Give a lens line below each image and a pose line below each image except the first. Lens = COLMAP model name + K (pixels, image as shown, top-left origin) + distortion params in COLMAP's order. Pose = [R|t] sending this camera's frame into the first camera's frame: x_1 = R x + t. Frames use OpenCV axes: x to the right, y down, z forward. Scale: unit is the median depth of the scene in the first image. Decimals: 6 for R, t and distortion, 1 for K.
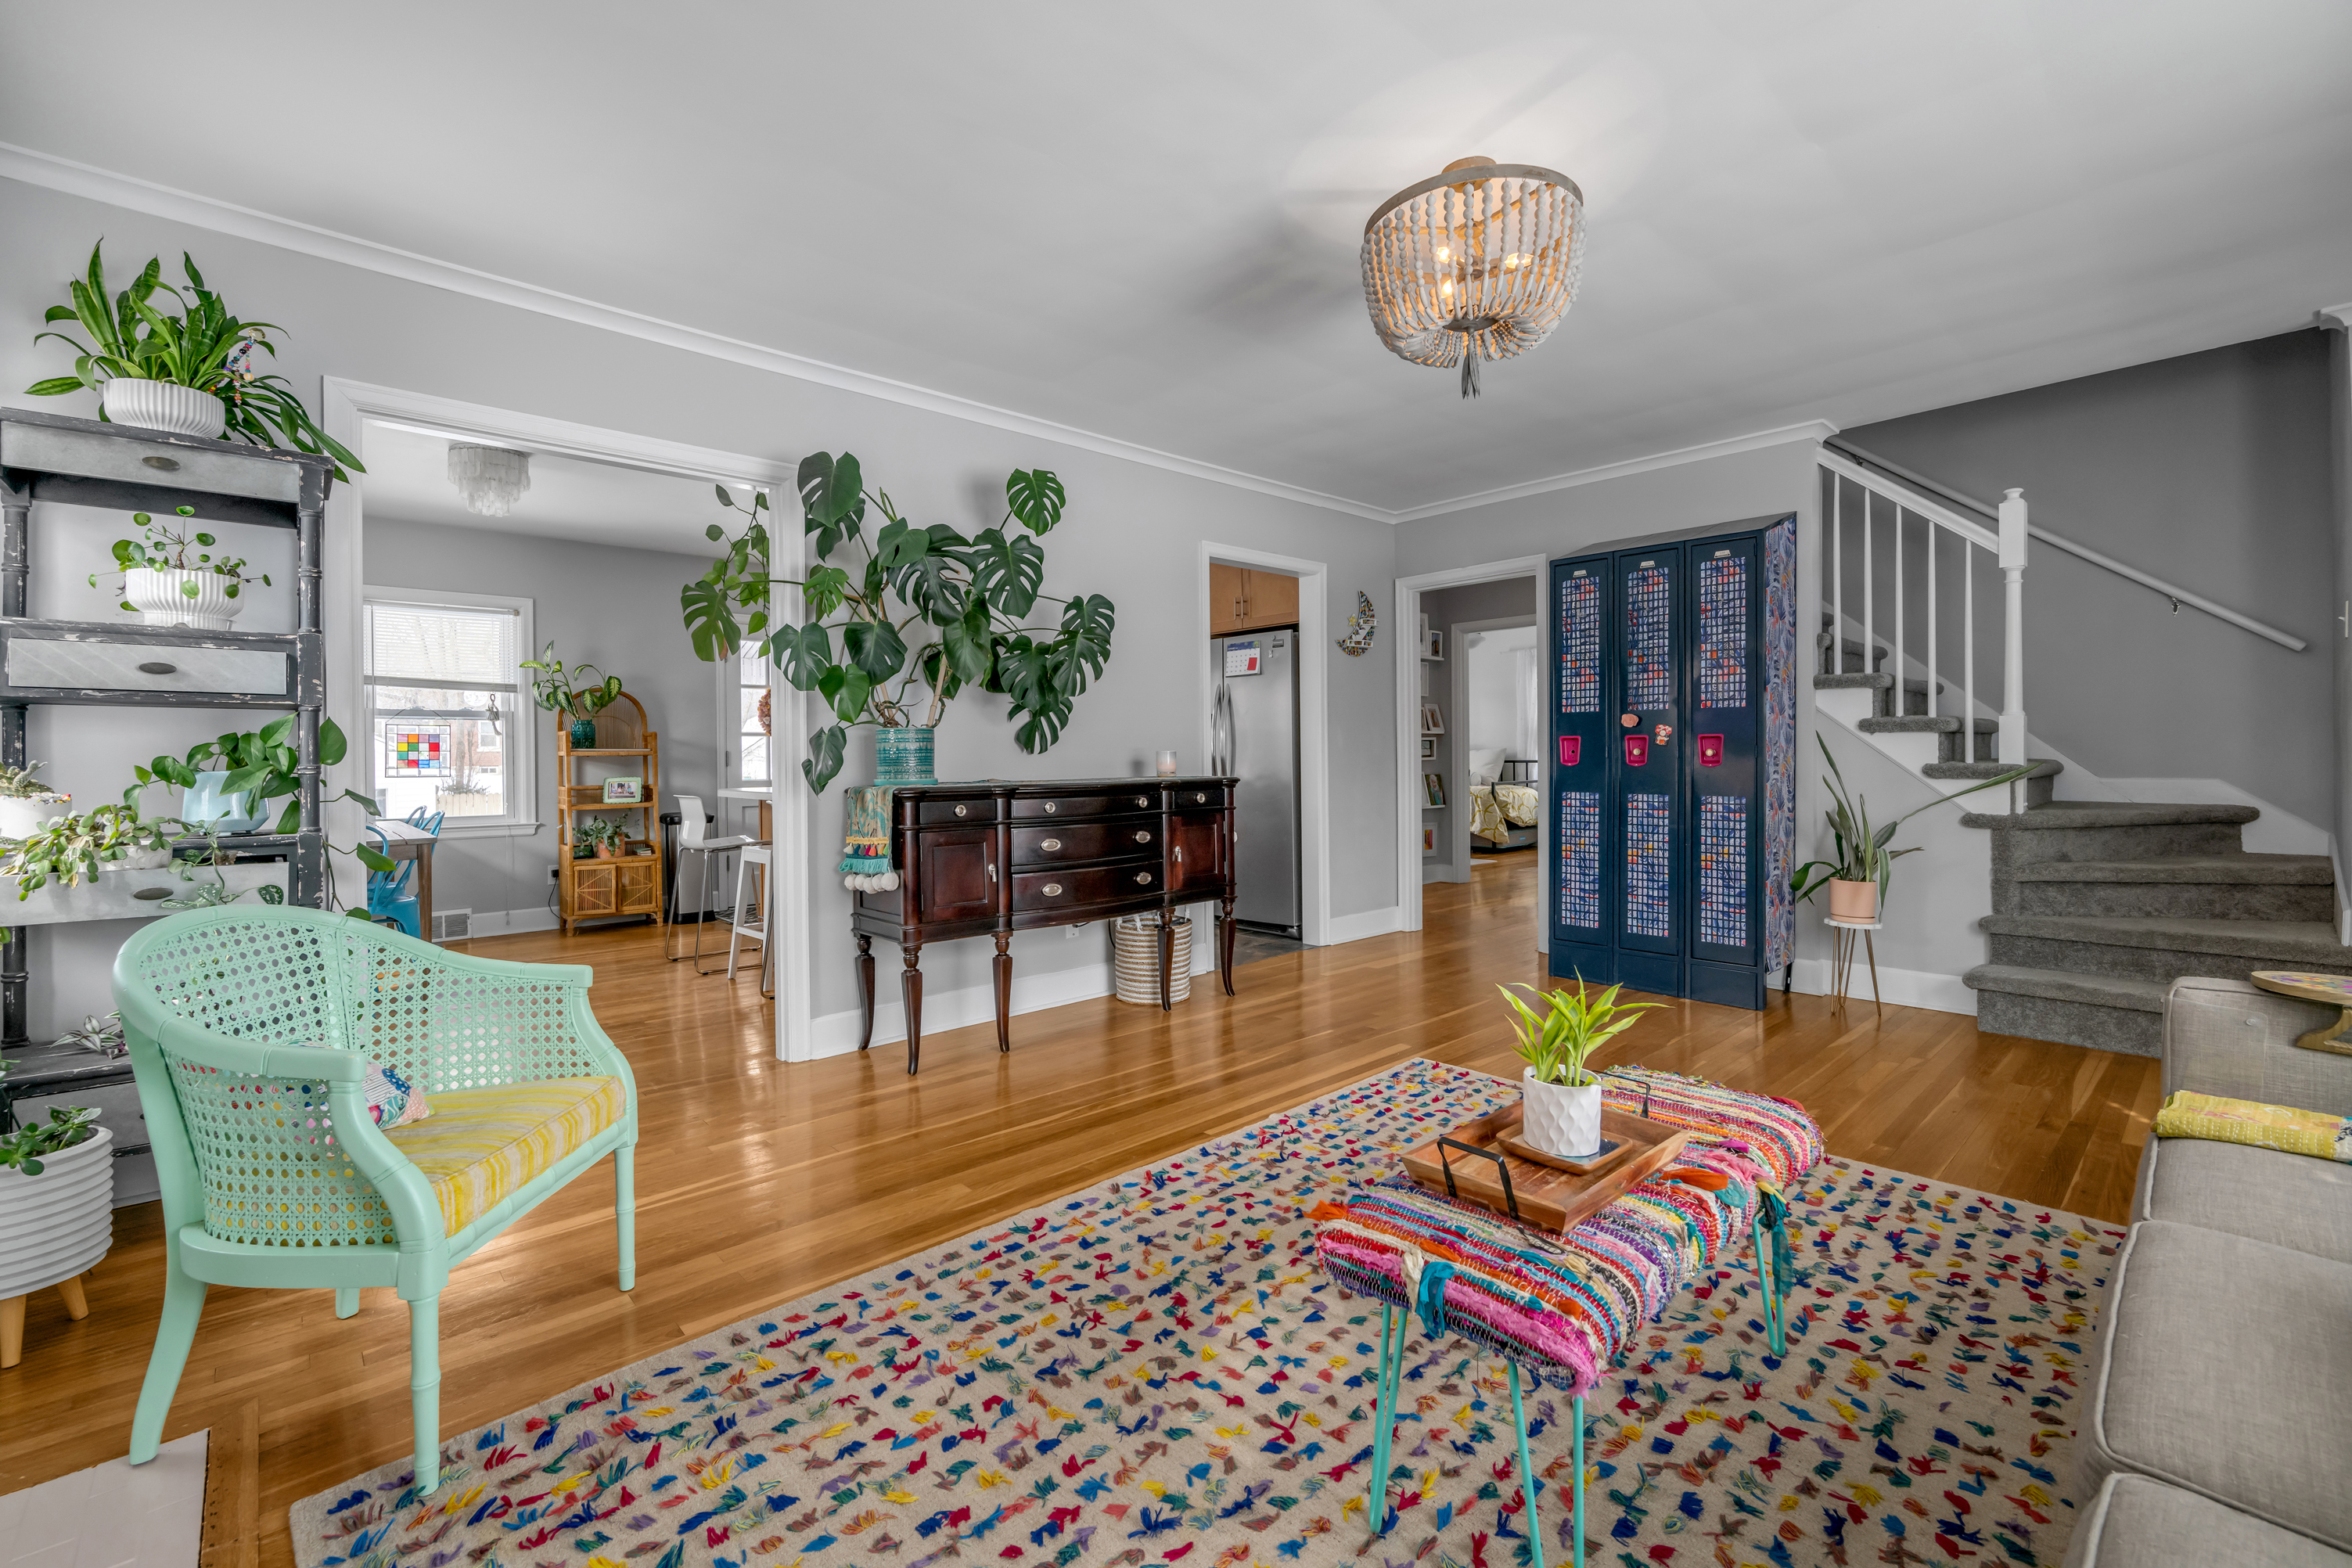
lens RADIAL K [[1000.6, 0, 1172.9], [0, 1000.6, 758.9], [0, 0, 1]] dist [-0.005327, 0.000017]
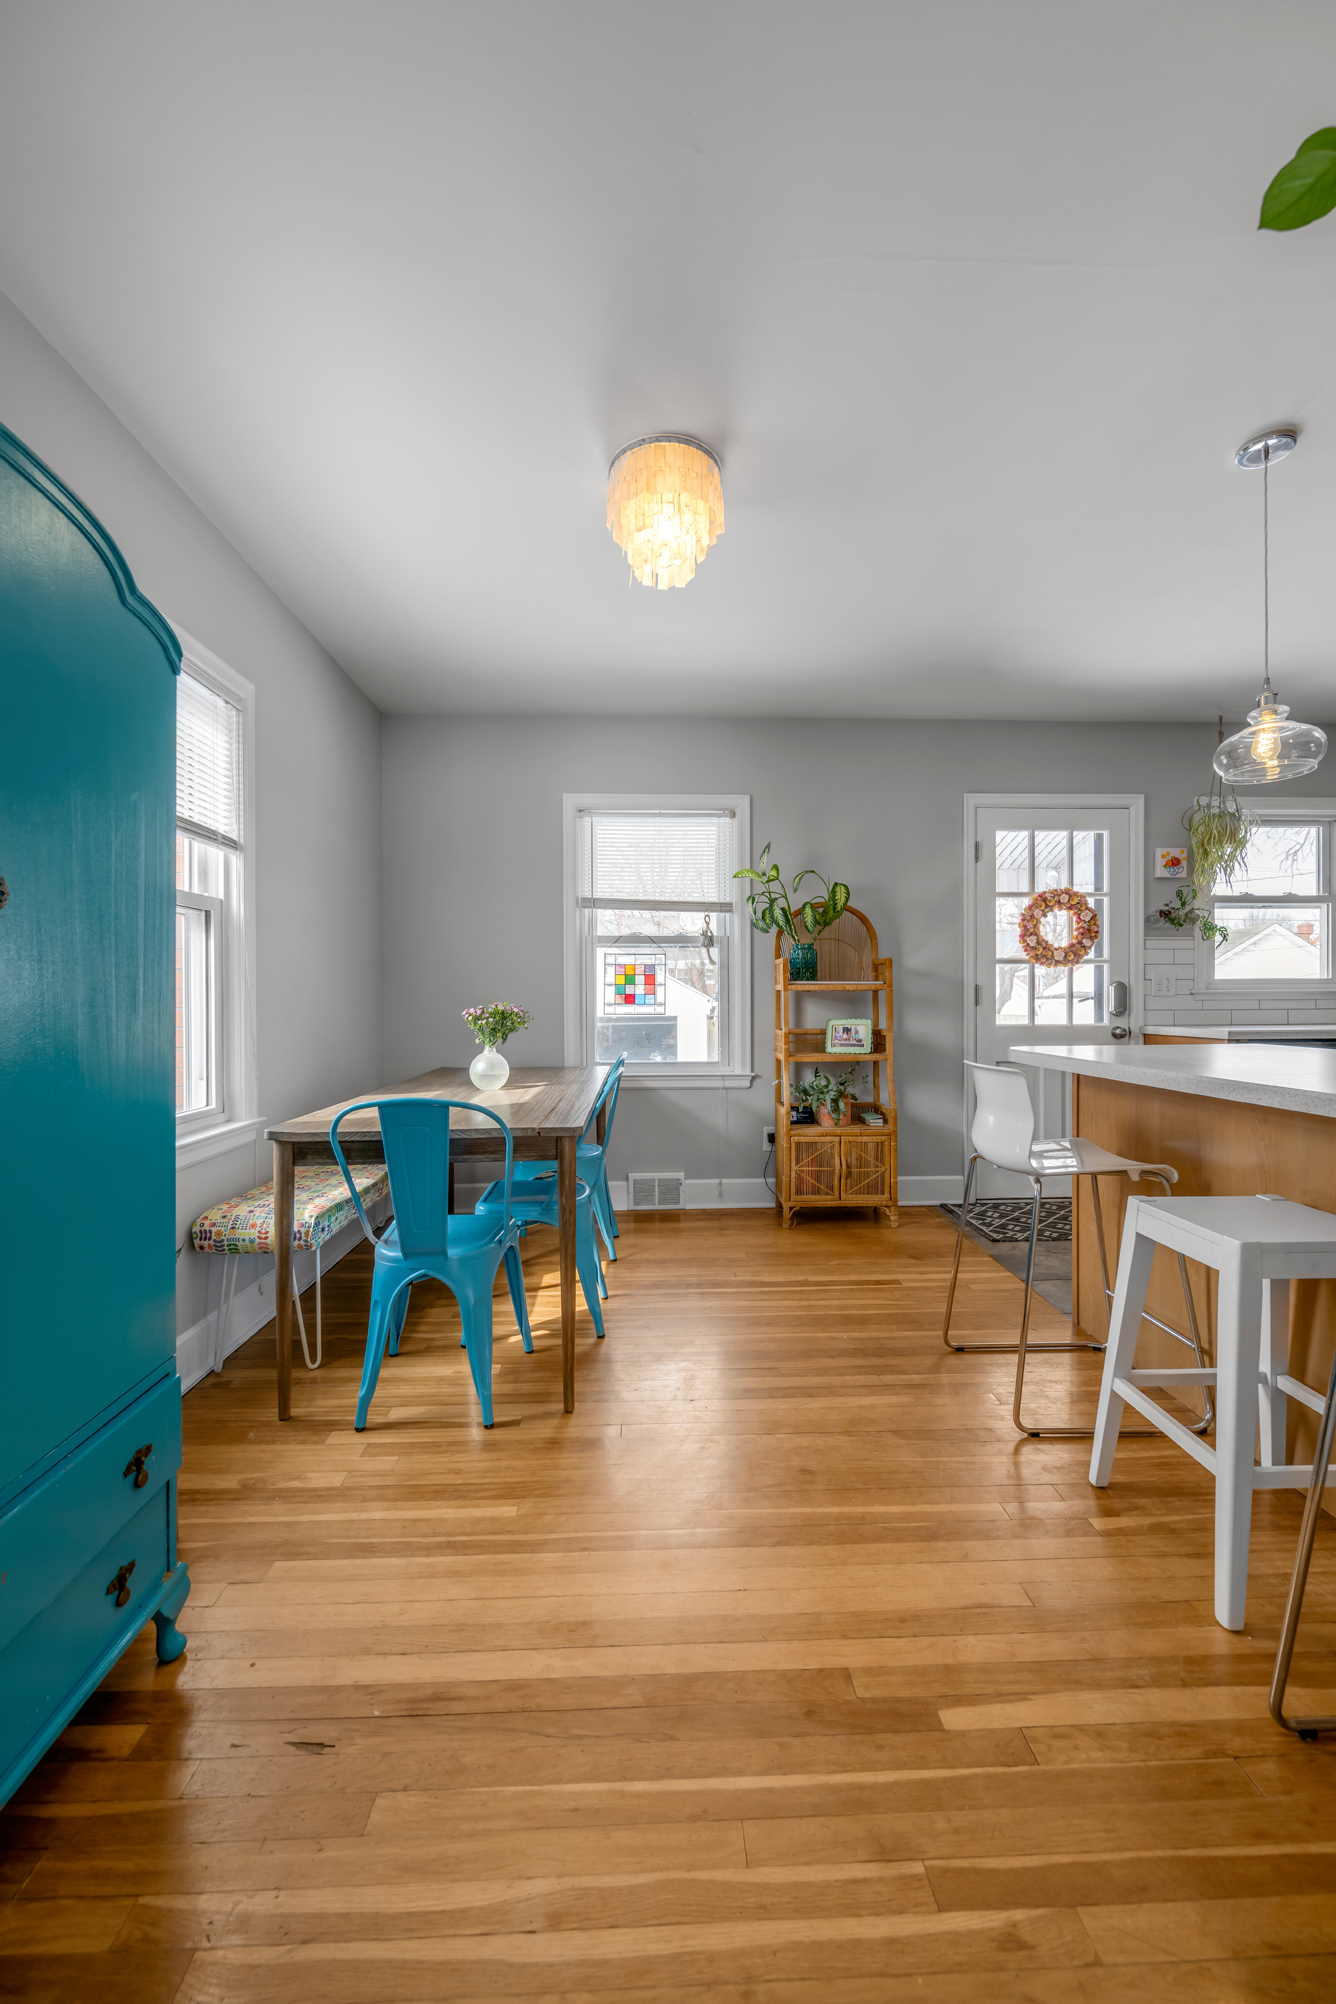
lens RADIAL K [[798.5, 0, 669.9], [0, 798.5, 1007.0], [0, 0, 1]] dist [-0.003086, -0.000403]
pose [[0.764341, 0.014937, -0.644639, -0.428793], [-0.004837, 0.999836, 0.017432, -0.000873], [0.644794, -0.010206, 0.764288, 0.730721]]
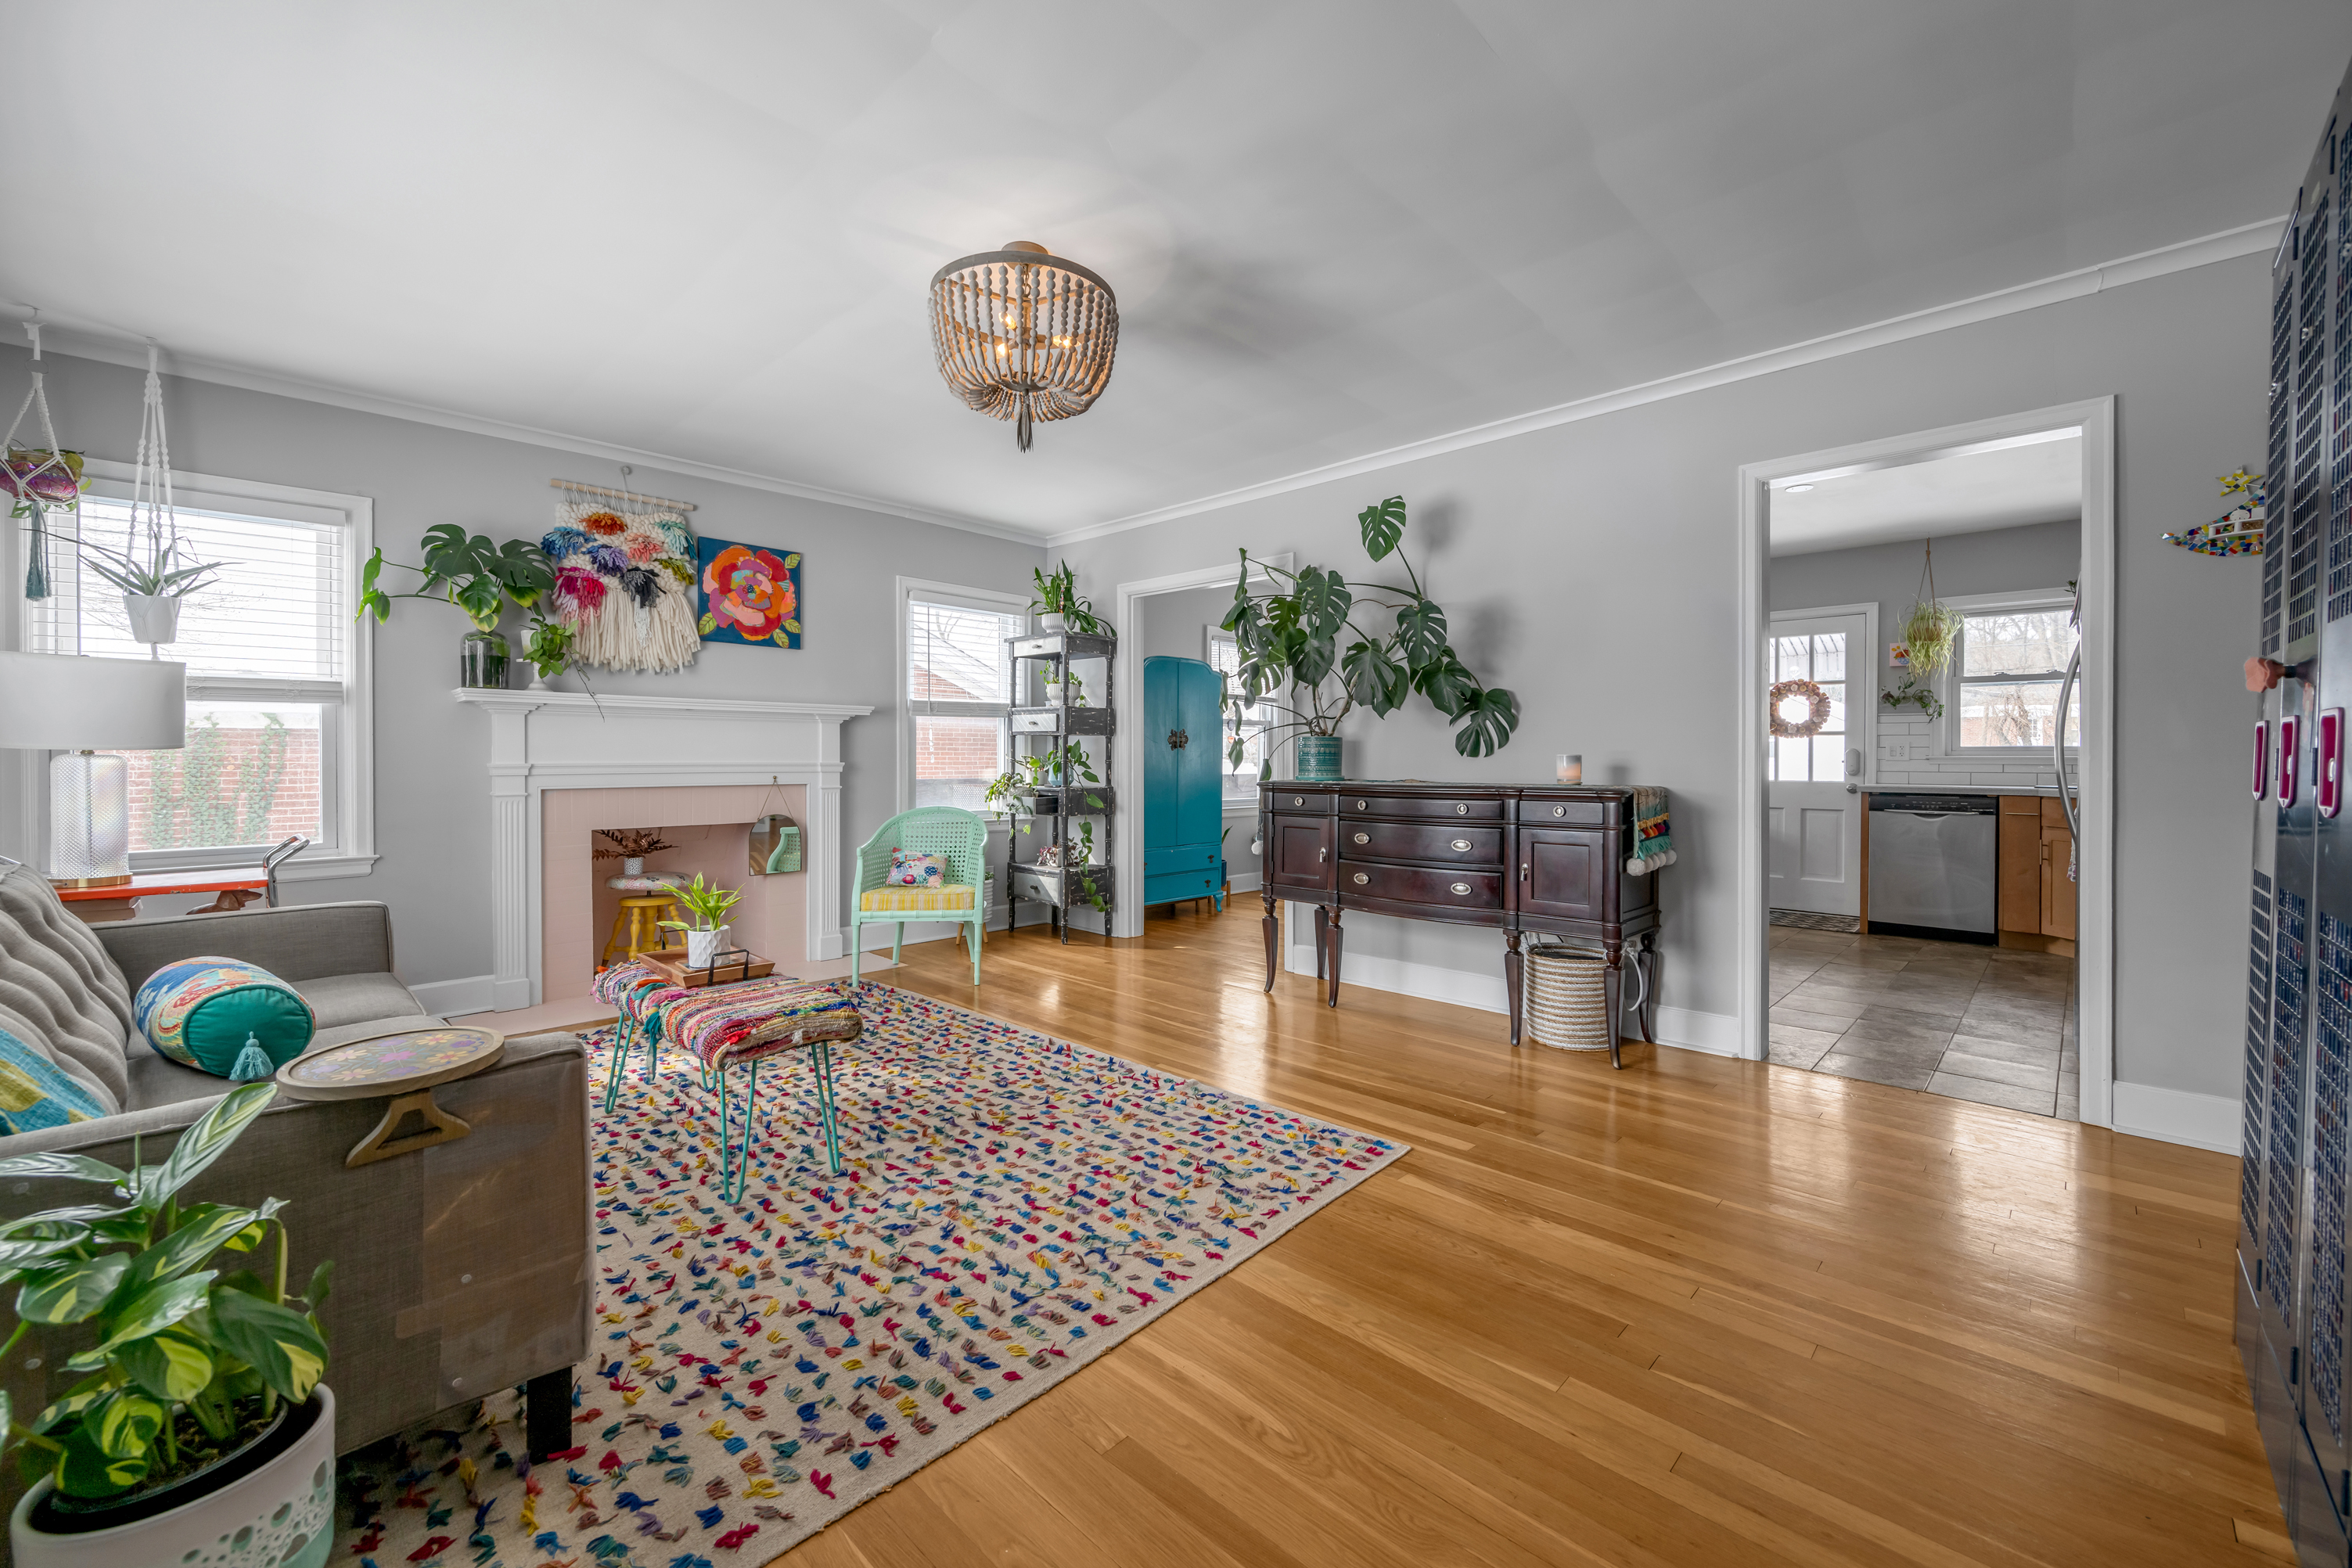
lens RADIAL K [[940.8, 0, 1179.1], [0, 940.8, 763.7], [0, 0, 1]] dist [-0.003916, -0.000155]
pose [[0.060882, 0.015983, -0.998017, 0.846358], [-0.005321, 0.999863, 0.015688, -0.012404], [0.998131, 0.004356, 0.060958, 0.674987]]
